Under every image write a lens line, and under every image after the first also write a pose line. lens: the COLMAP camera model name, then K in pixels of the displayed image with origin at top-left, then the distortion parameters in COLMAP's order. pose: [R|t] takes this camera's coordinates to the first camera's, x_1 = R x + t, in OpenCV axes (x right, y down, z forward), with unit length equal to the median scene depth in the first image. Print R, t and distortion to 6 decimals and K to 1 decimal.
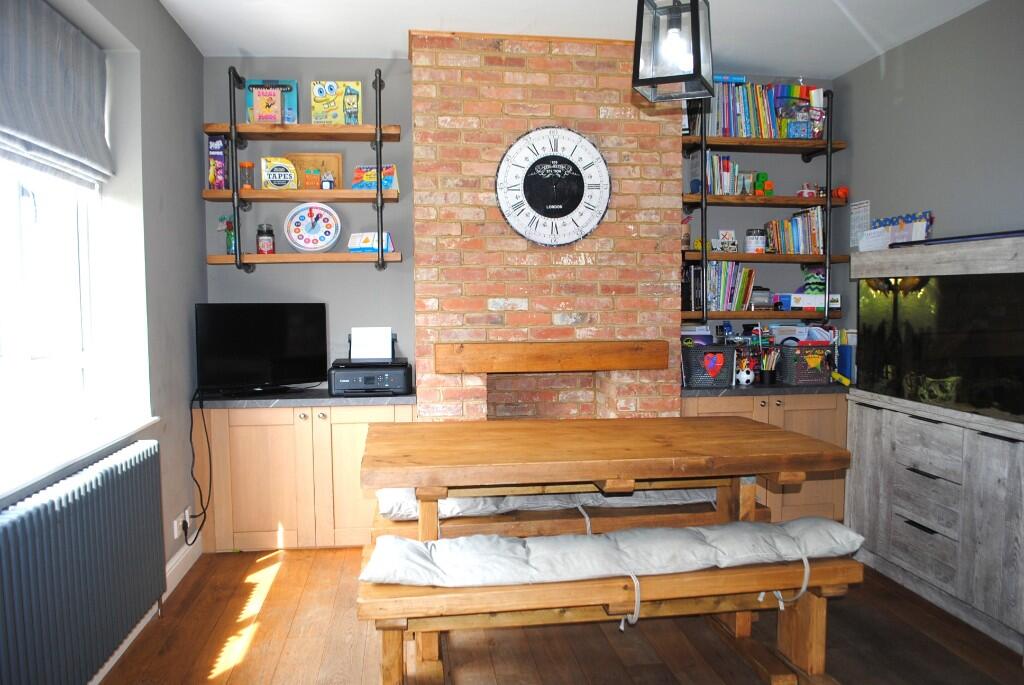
lens RADIAL K [[809.7, 0, 516.7], [0, 809.7, 345.4], [0, 0, 1]] dist [-0.076965, 0.003482]
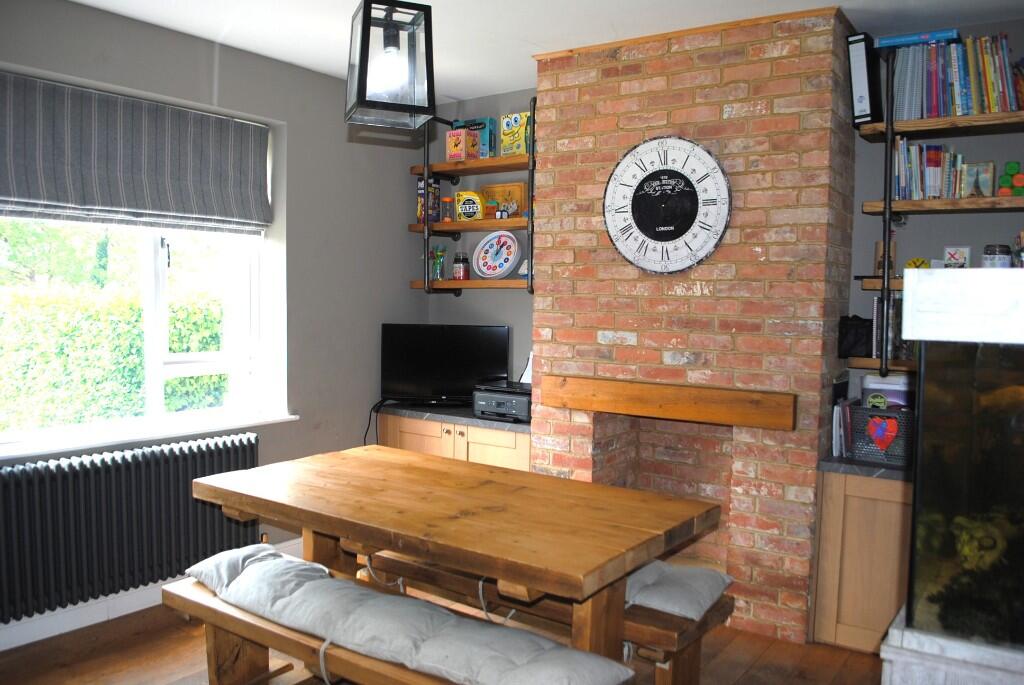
lens RADIAL K [[809.7, 0, 516.7], [0, 809.7, 345.4], [0, 0, 1]] dist [-0.076965, 0.003482]
pose [[0.726577, 0.057961, -0.684636, 0.529204], [-0.061084, 0.997939, 0.019659, -0.053218], [0.684365, 0.027537, 0.728620, 0.261153]]
